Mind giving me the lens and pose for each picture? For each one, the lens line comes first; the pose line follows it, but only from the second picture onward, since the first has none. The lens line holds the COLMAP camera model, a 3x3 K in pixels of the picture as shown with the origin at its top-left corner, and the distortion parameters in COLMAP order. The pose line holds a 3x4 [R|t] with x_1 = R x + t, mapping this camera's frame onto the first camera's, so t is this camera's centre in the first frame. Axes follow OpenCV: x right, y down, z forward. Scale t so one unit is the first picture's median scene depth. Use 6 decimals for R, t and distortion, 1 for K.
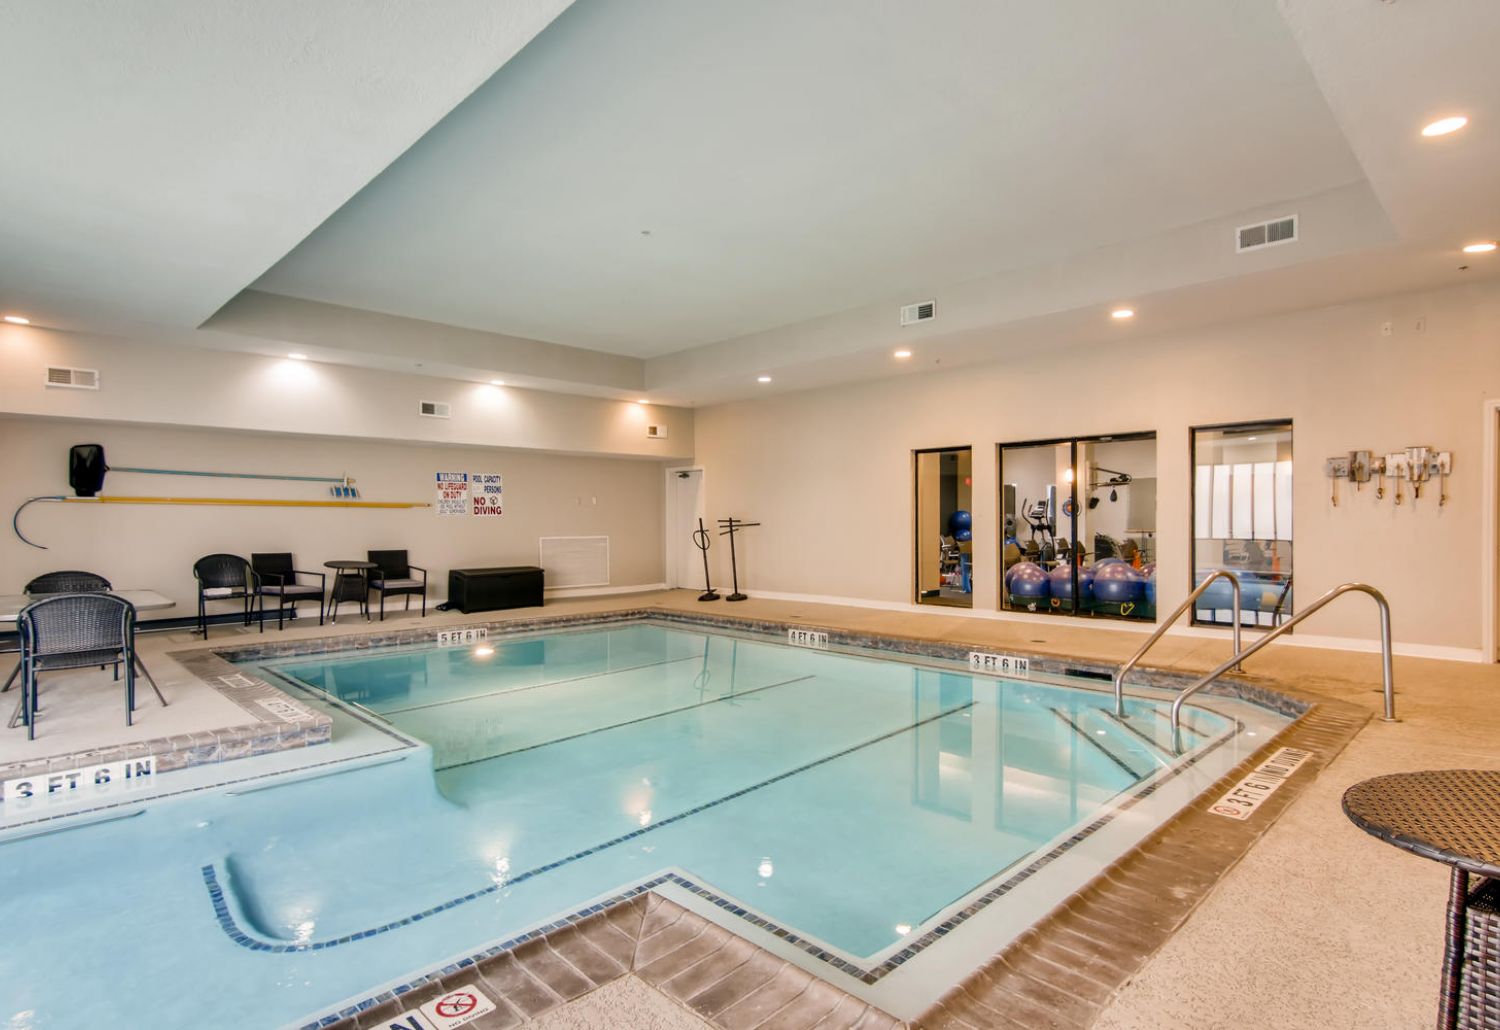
lens RADIAL K [[719.9, 0, 750.0], [0, 719.9, 515.0], [0, 0, 1]] dist [-0.001393, -0.000201]
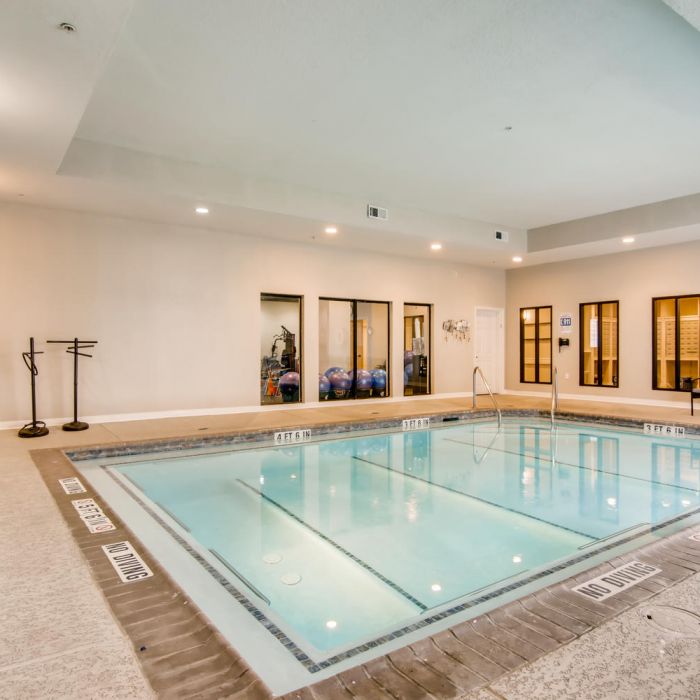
lens RADIAL K [[539.6, 0, 350.0], [0, 539.6, 350.0], [0, 0, 1]] dist [-0.010060, -0.006300]
pose [[0.203676, 0.002300, 0.979036, -0.810140], [-0.016744, 0.999859, 0.001134, 0.016051], [-0.978895, -0.016624, 0.203685, 0.695471]]
